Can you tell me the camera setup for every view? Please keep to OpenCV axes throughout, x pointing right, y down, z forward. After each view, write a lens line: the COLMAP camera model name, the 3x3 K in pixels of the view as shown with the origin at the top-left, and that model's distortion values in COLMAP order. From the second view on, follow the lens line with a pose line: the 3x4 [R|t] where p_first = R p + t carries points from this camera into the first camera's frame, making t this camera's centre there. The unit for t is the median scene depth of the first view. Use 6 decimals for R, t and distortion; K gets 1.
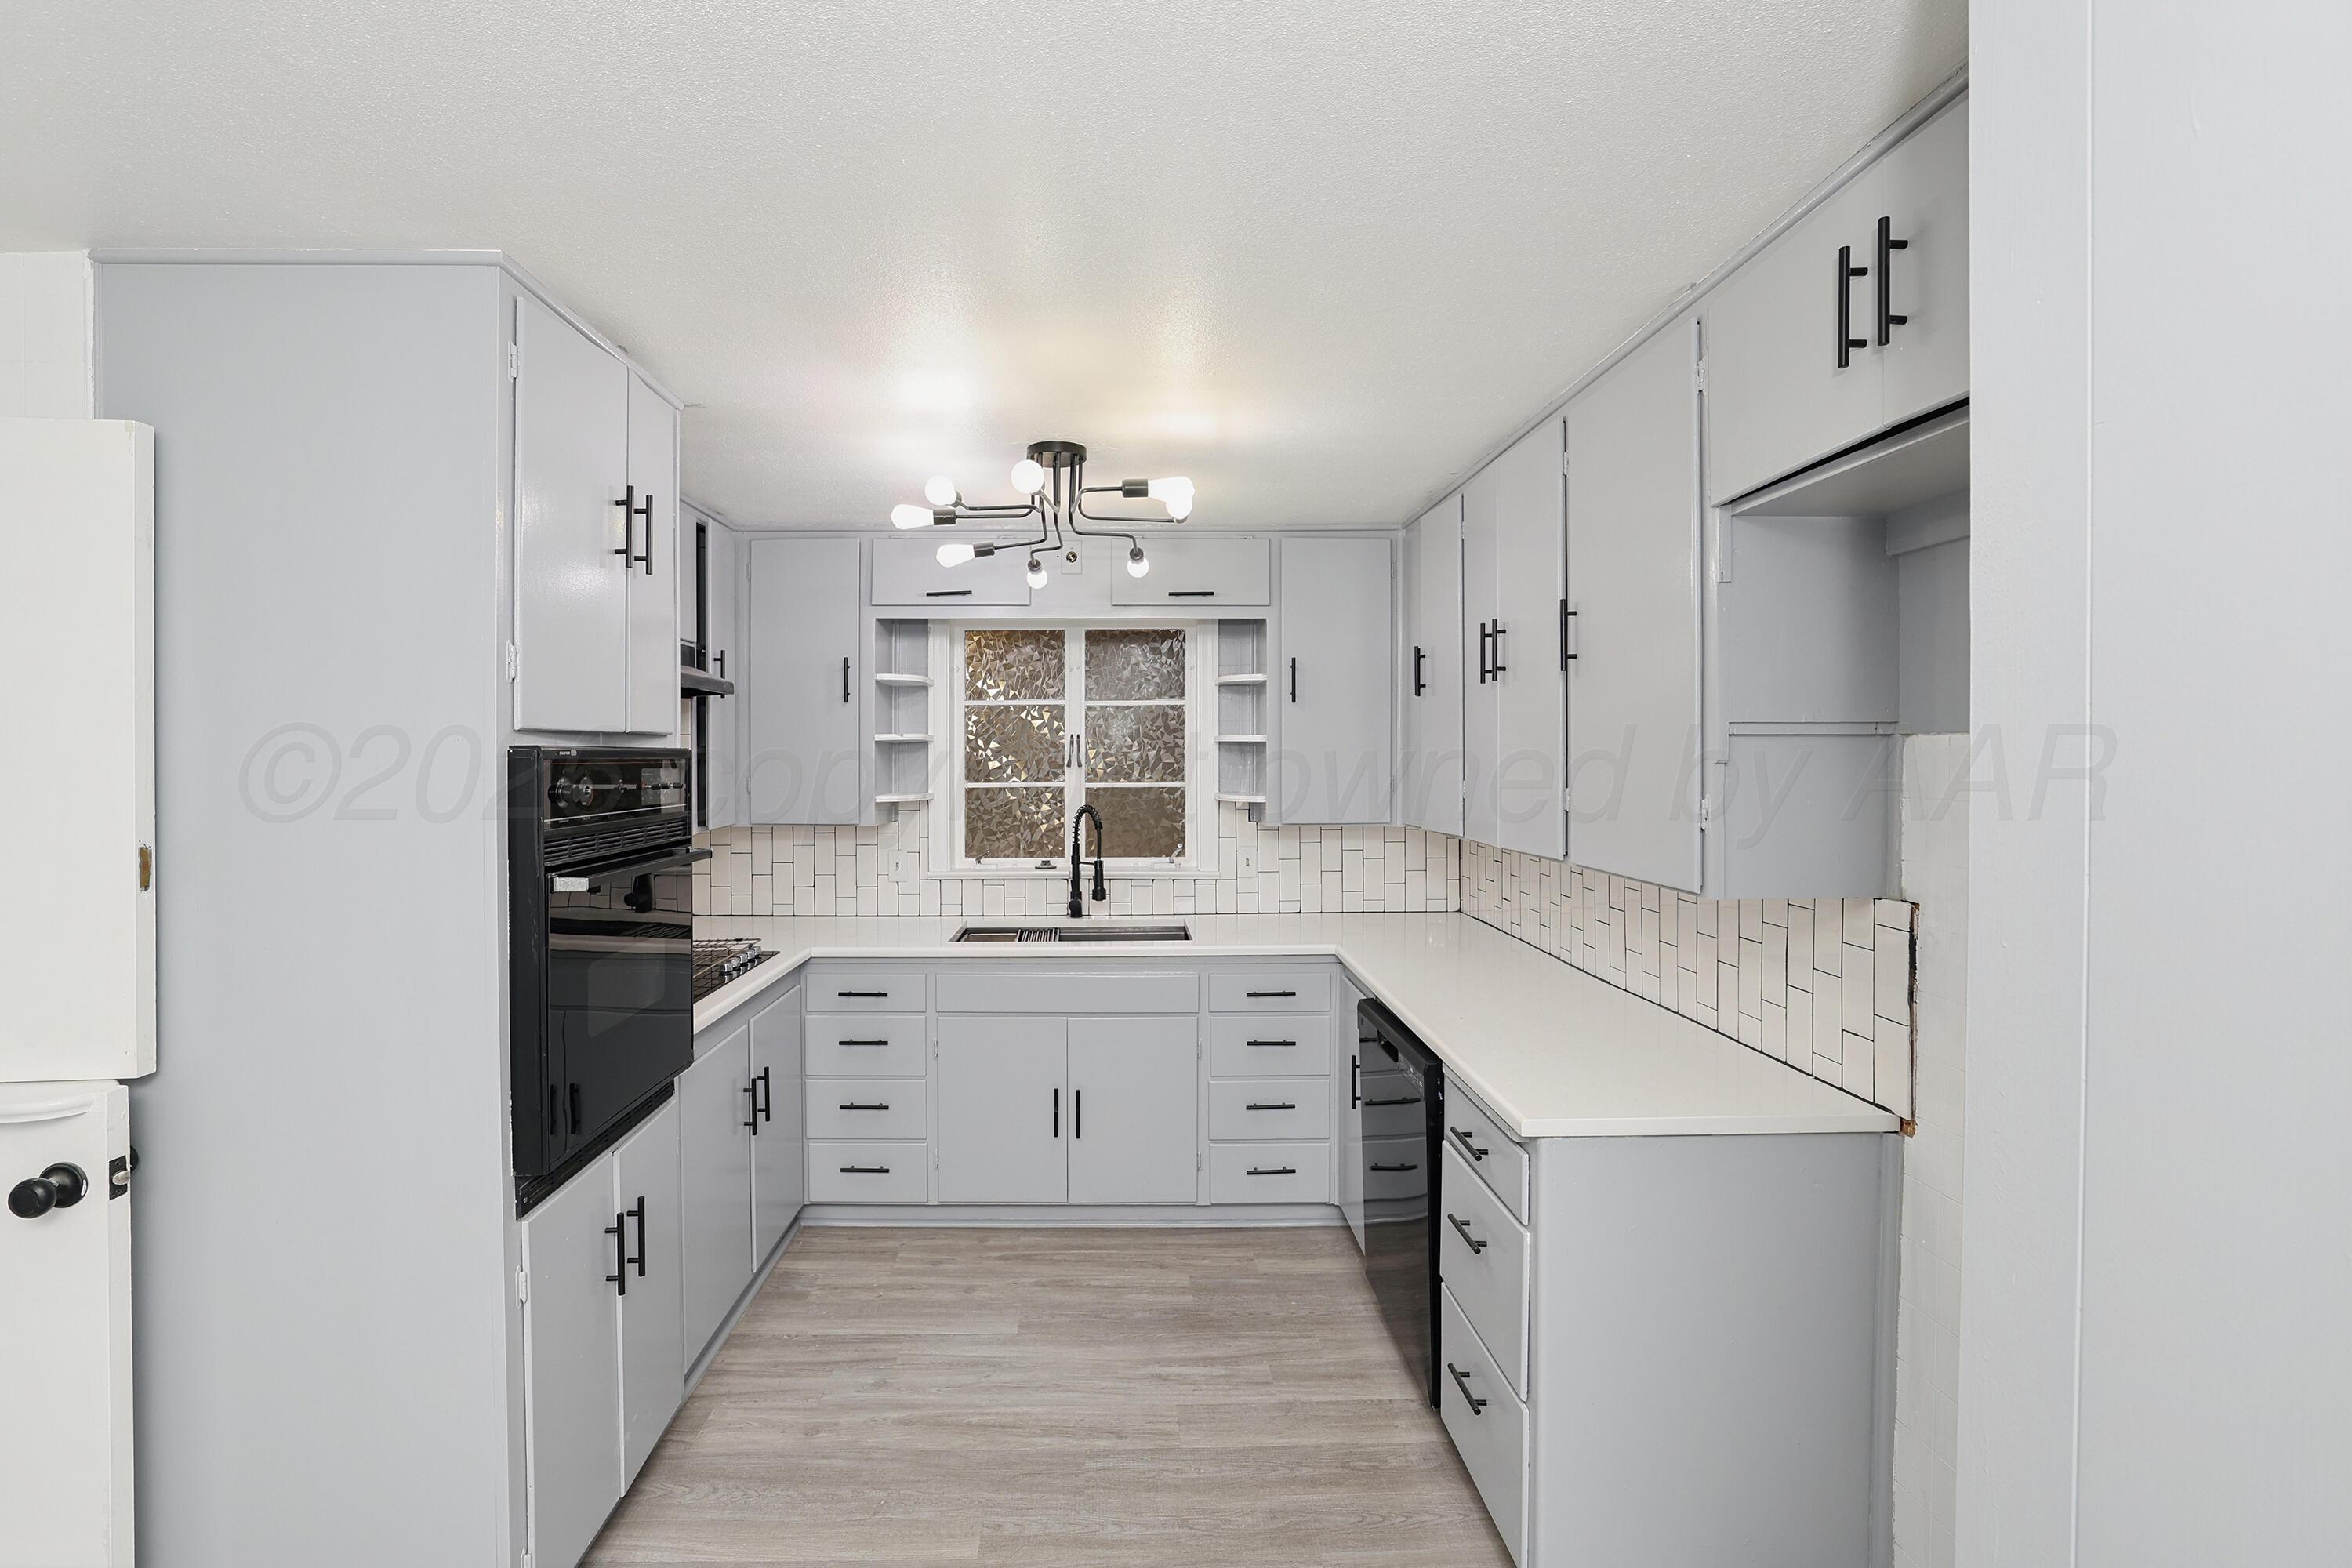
lens RADIAL K [[1038.7, 0, 1170.0], [0, 1038.7, 766.2], [0, 0, 1]] dist [-0.055601, 0.024441]
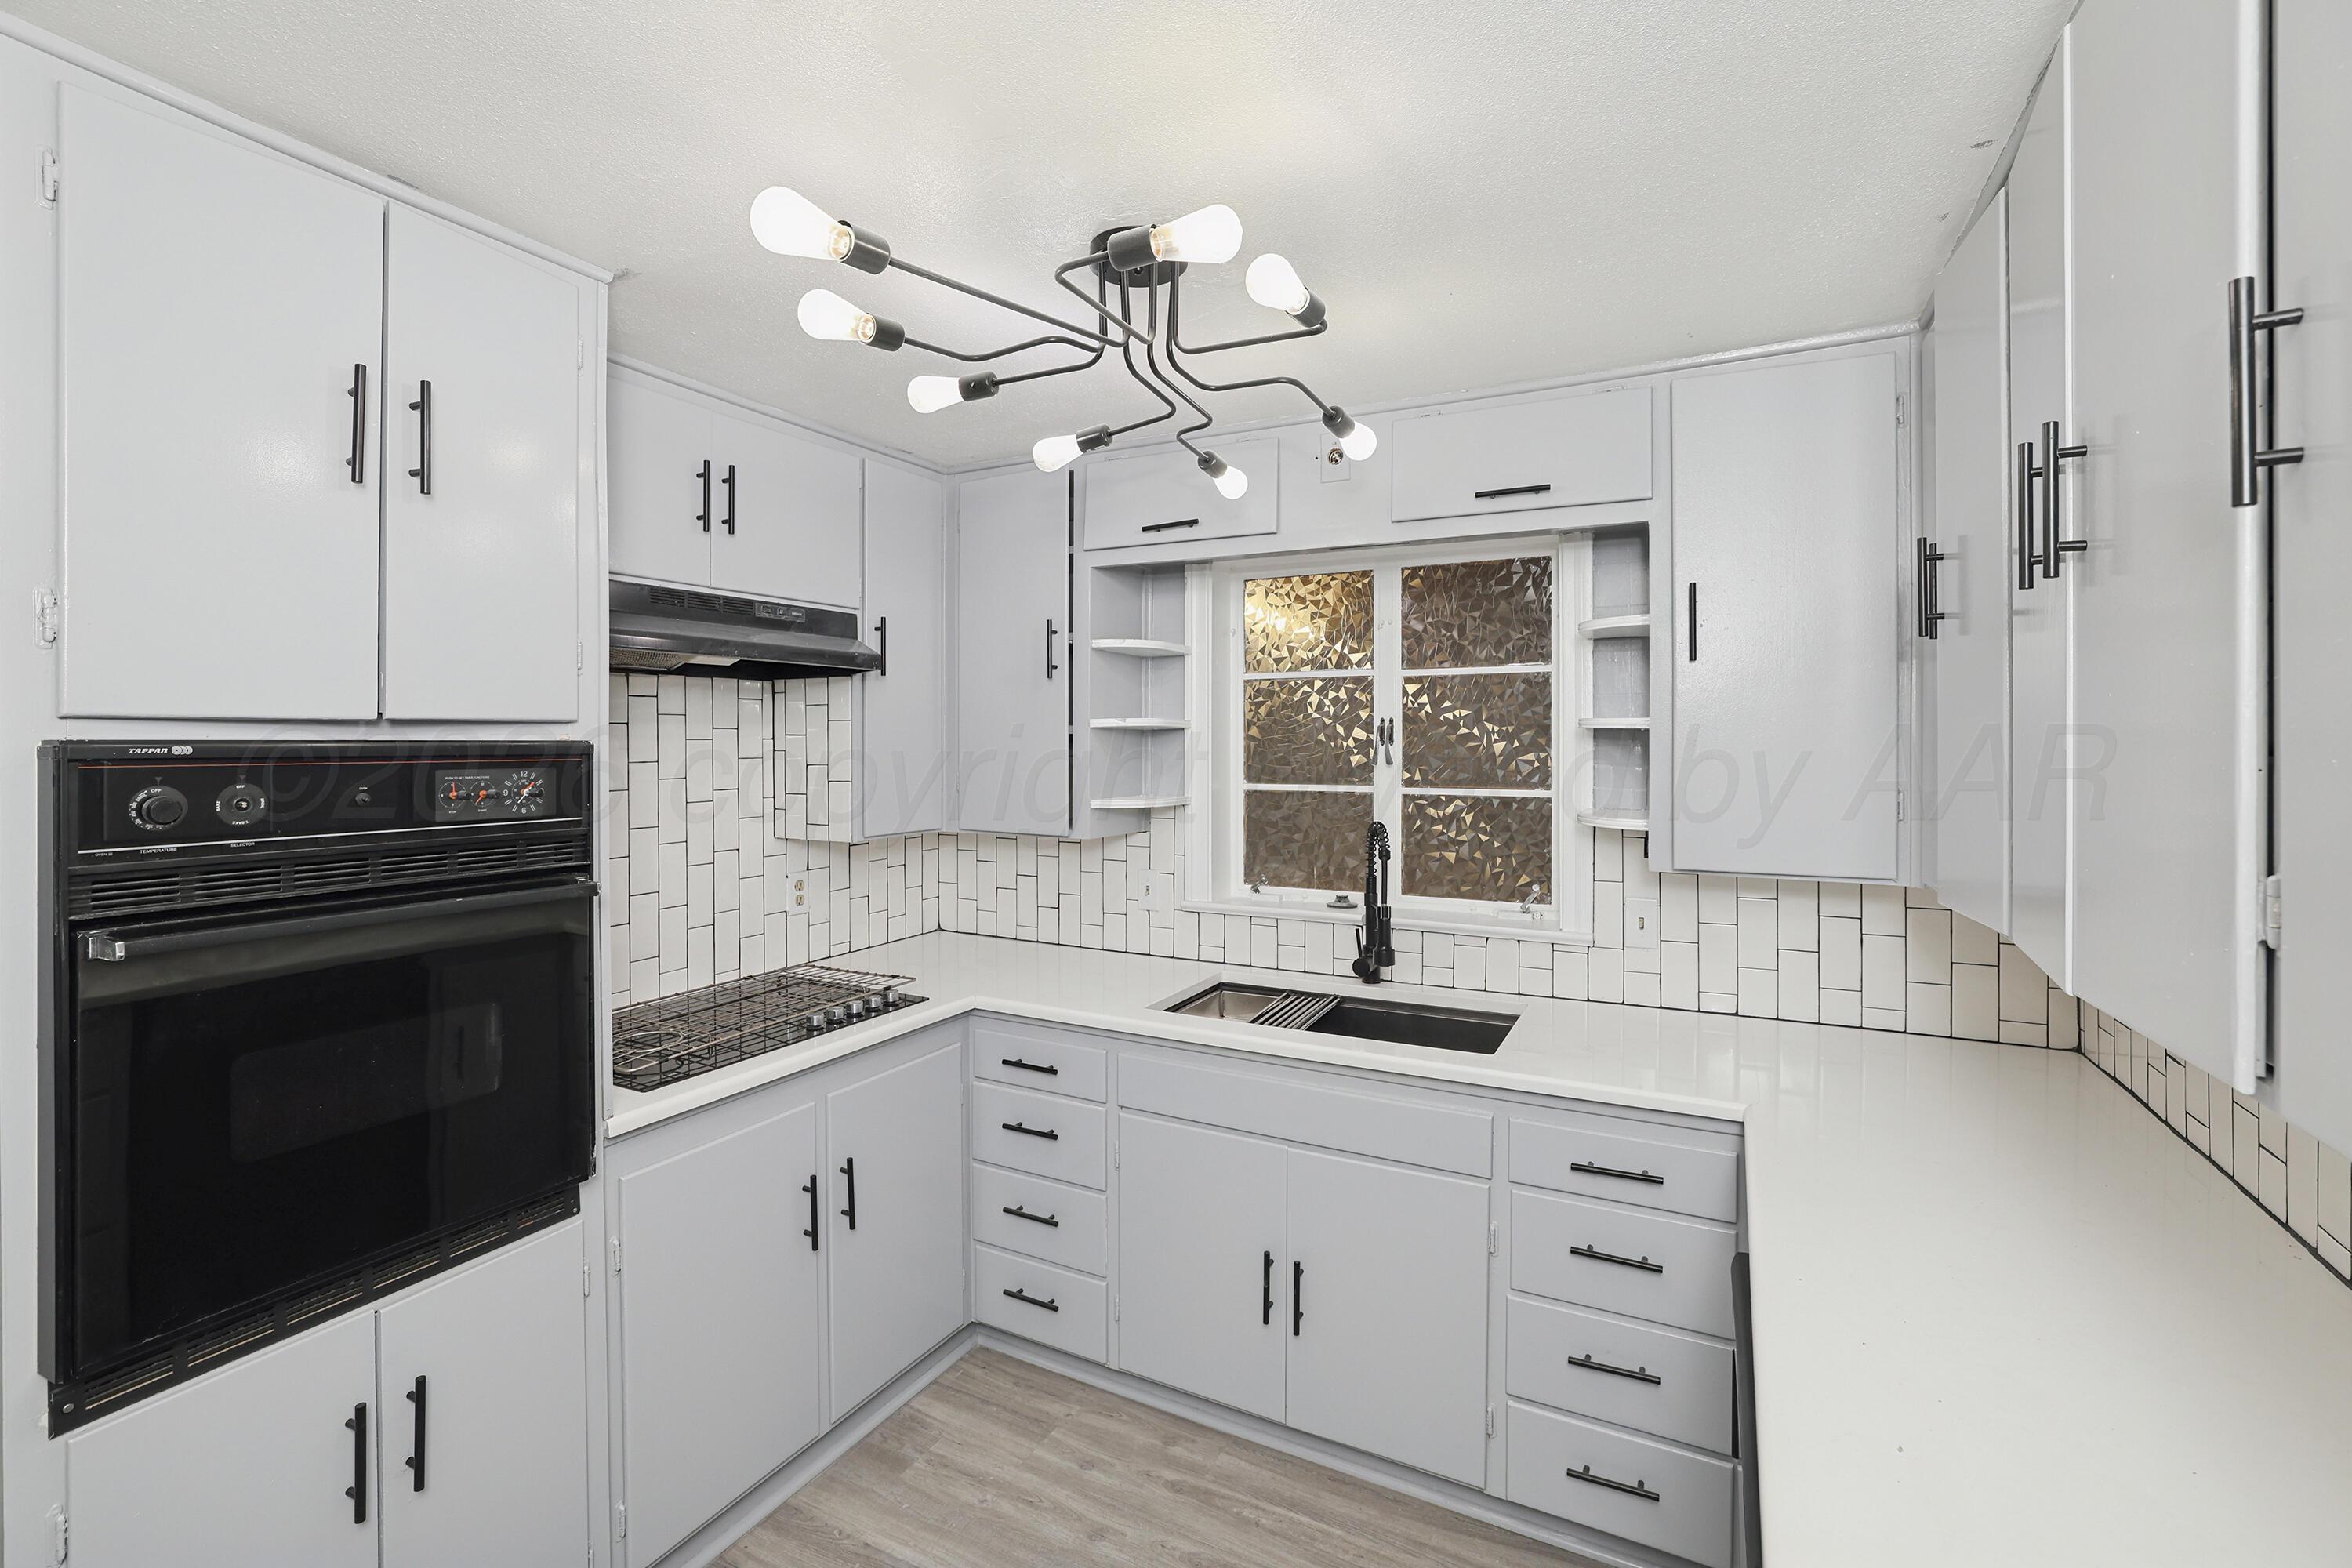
lens RADIAL K [[1062.6, 0, 1176.1], [0, 1062.6, 737.2], [0, 0, 1]] dist [-0.053918, 0.026731]
pose [[0.866324, 0.003312, -0.499471, 0.163983], [-0.009749, 0.999900, -0.010279, -0.010061], [0.499387, 0.013774, 0.866270, 0.357284]]
